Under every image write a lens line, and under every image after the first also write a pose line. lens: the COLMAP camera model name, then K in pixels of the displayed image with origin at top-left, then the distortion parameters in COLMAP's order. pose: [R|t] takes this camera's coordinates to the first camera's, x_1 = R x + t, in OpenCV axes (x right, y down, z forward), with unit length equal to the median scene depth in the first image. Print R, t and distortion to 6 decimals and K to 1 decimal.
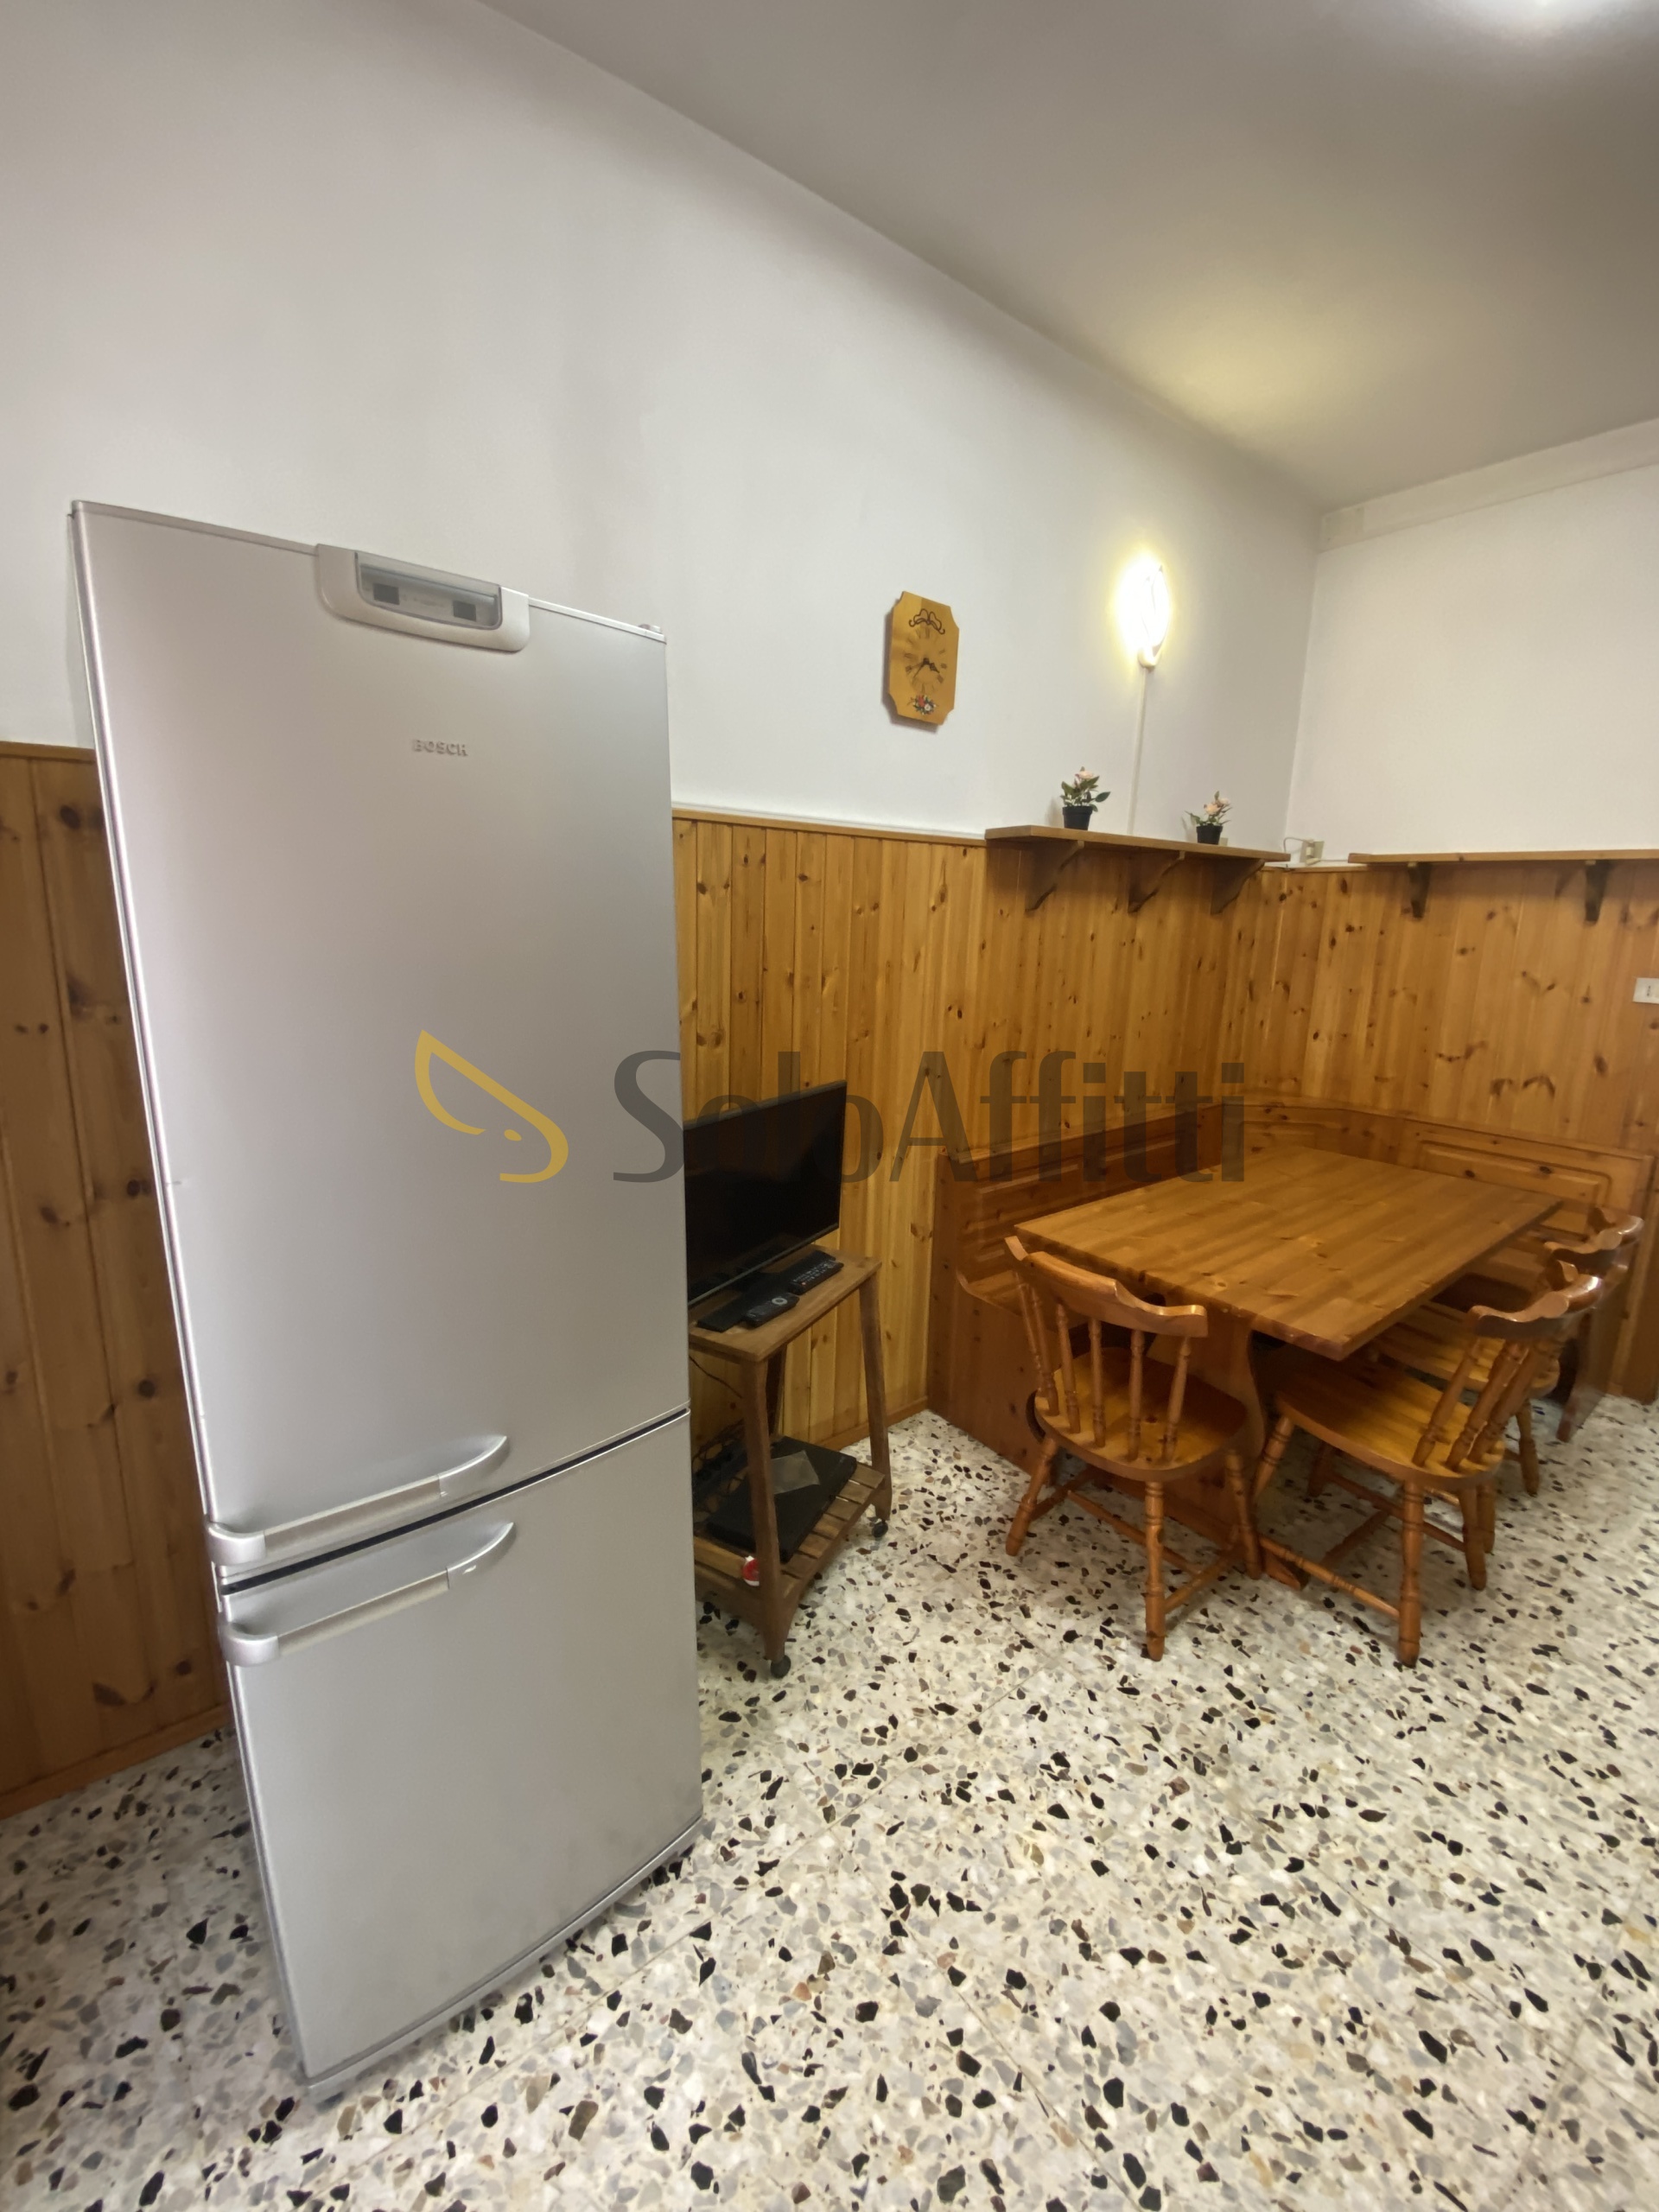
lens RADIAL K [[895.2, 0, 830.3], [0, 895.2, 1104.4], [0, 0, 1]] dist [0.002260, -0.010466]
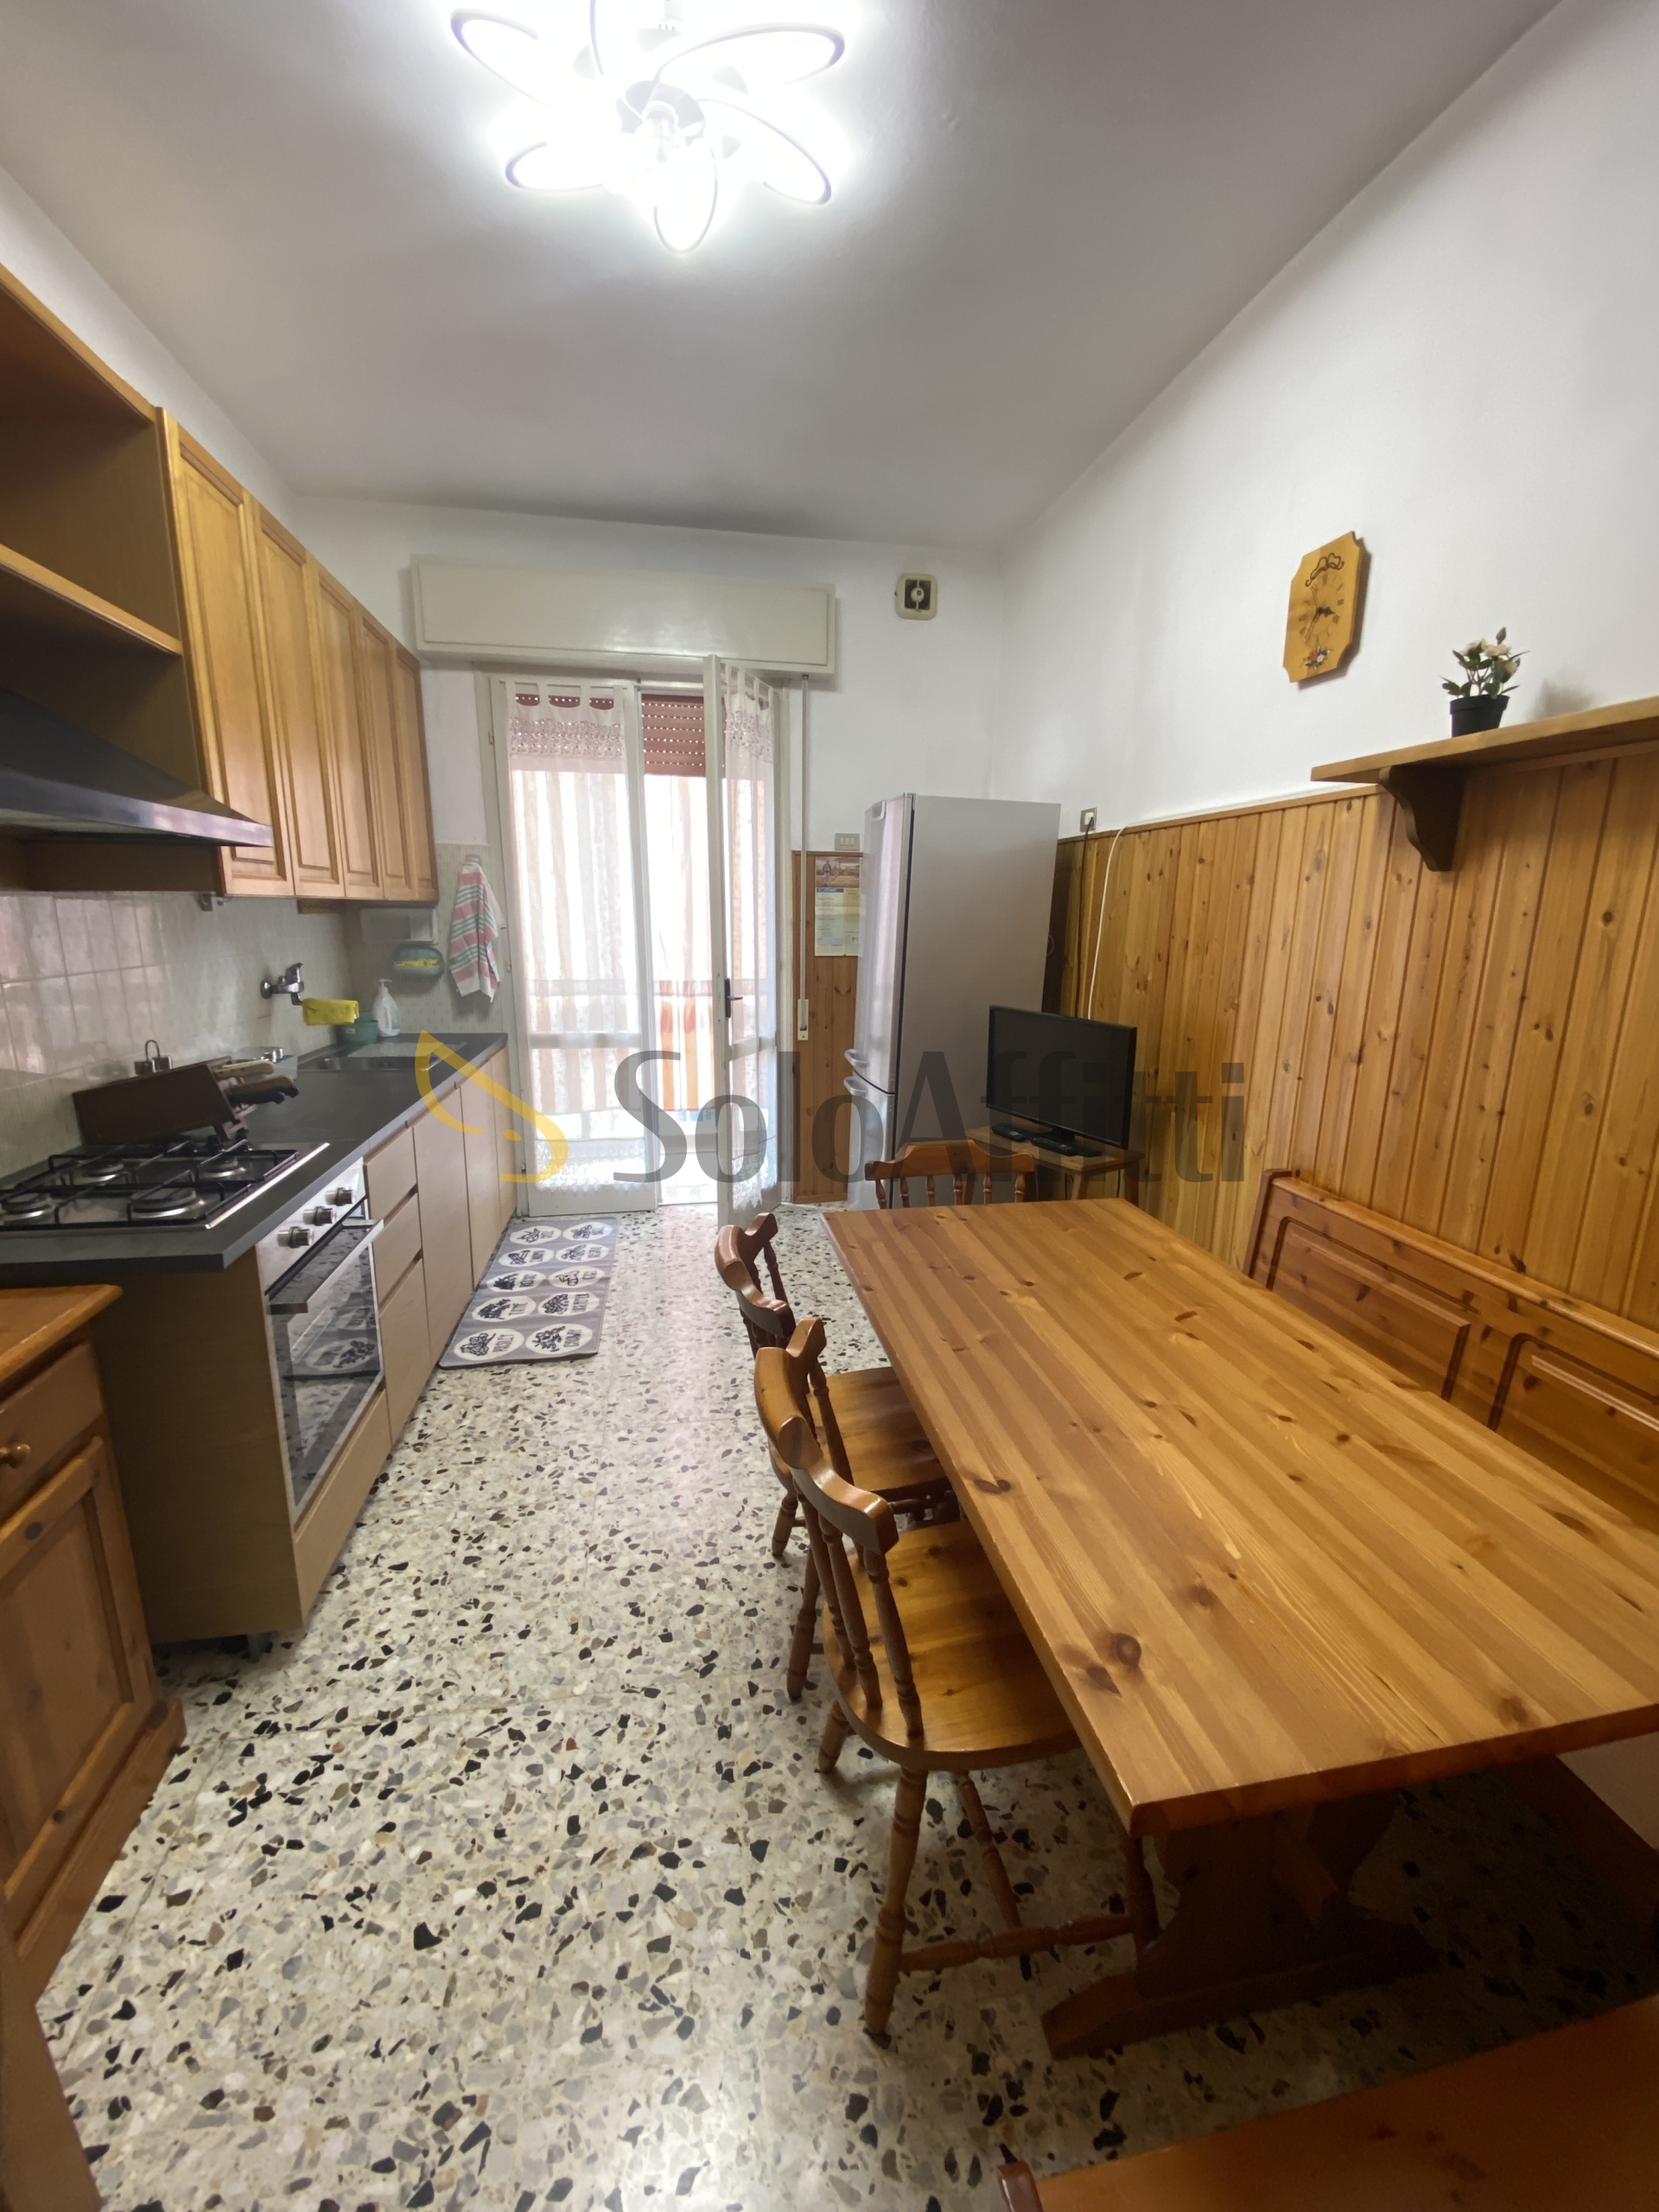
lens RADIAL K [[895.2, 0, 833.7], [0, 895.2, 1108.2], [0, 0, 1]] dist [0.002260, -0.010466]
pose [[-0.468371, 0.159097, -0.869089, 1.342707], [-0.207669, 0.936273, 0.283313, -0.186084], [0.858779, 0.313179, -0.405484, 1.206427]]
